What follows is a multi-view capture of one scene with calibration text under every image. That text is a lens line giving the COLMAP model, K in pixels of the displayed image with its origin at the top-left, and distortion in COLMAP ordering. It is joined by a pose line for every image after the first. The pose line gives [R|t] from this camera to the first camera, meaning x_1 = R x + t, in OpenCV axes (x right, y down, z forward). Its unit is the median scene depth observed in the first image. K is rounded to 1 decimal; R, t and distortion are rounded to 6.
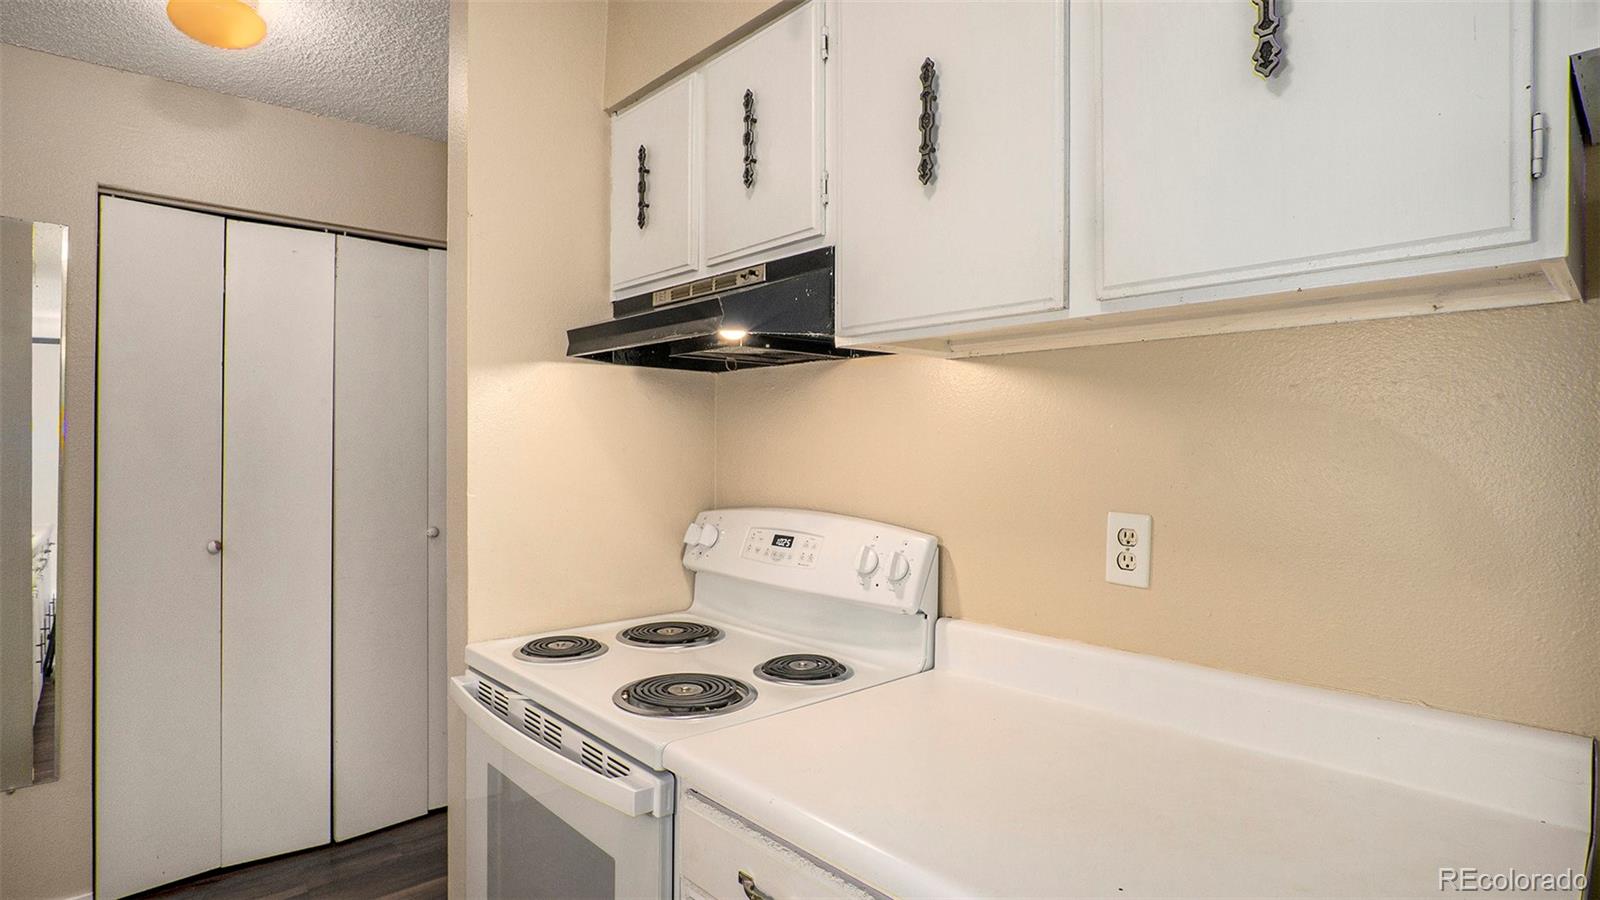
lens RADIAL K [[805.1, 0, 797.6], [0, 805.1, 447.9], [0, 0, 1]] dist [-0.001447, -0.000140]
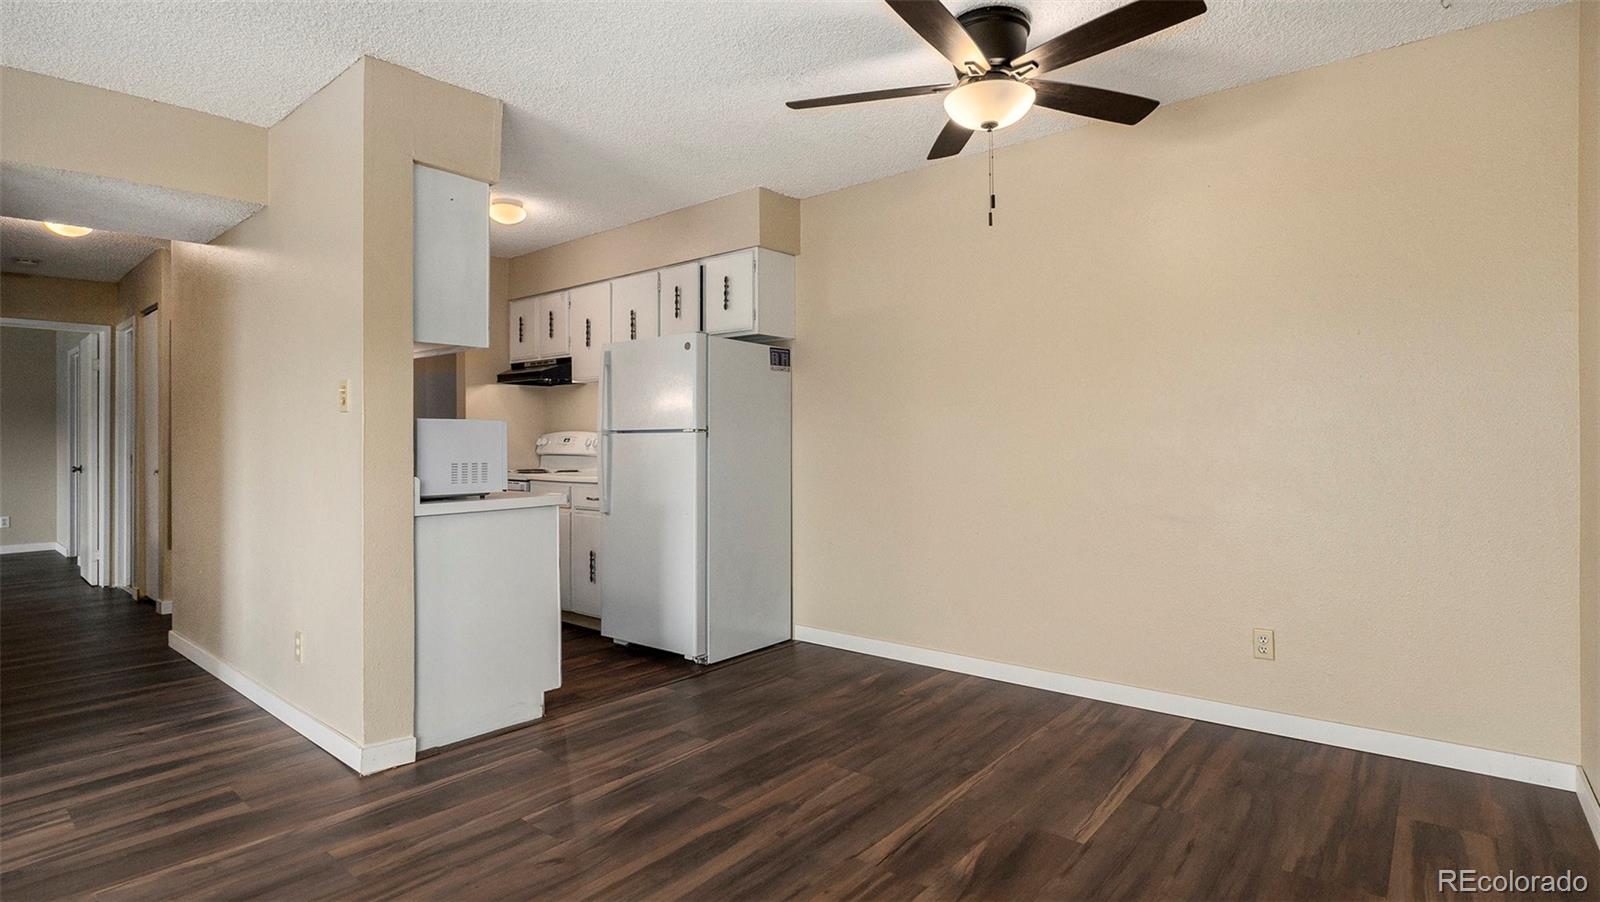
lens RADIAL K [[777.3, 0, 802.0], [0, 777.3, 446.0], [0, 0, 1]] dist [0.002415, 0.000042]
pose [[0.988995, -0.006892, 0.147786, 0.511218], [0.006857, 0.999976, 0.000740, 0.161680], [-0.147787, 0.000282, 0.989019, -2.506957]]
